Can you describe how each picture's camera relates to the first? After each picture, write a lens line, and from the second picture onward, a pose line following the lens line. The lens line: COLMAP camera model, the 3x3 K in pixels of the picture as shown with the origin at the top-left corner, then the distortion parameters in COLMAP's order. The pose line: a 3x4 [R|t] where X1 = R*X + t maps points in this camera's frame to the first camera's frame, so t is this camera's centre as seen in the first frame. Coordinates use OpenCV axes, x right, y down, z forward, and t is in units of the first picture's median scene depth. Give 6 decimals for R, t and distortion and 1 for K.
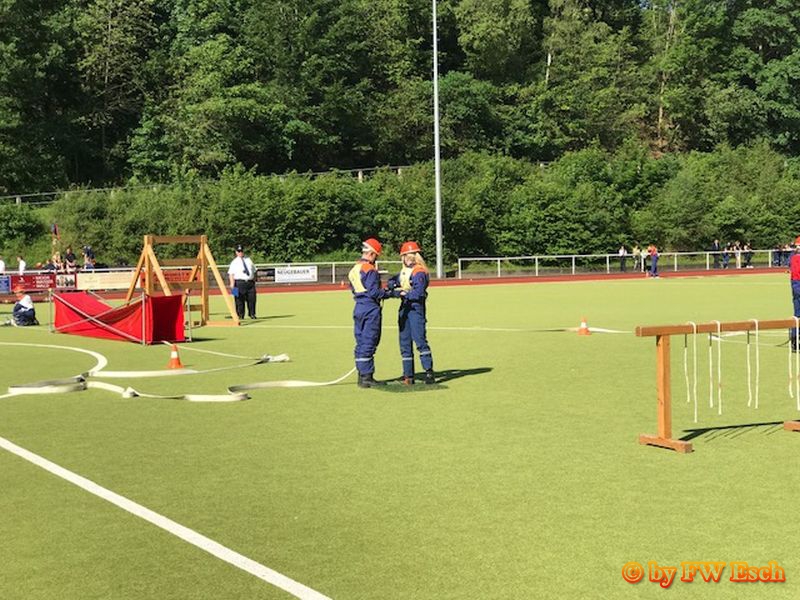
lens RADIAL K [[1370.6, 0, 406.1], [0, 1370.6, 269.0], [0, 0, 1]] dist [0.048131, 0.000000]
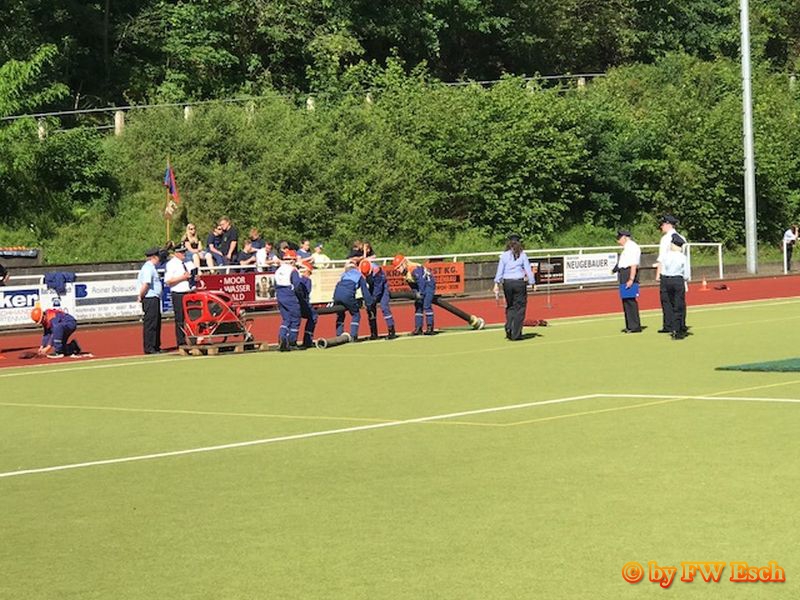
lens RADIAL K [[2115.2, 0, 399.4], [0, 2115.2, 297.3], [0, 0, 1]] dist [-0.034238, 0.000000]
pose [[0.940472, -0.021057, 0.339218, -0.418645], [0.019323, 0.999777, 0.008489, 0.006559], [-0.339321, -0.001428, 0.940670, 0.273795]]
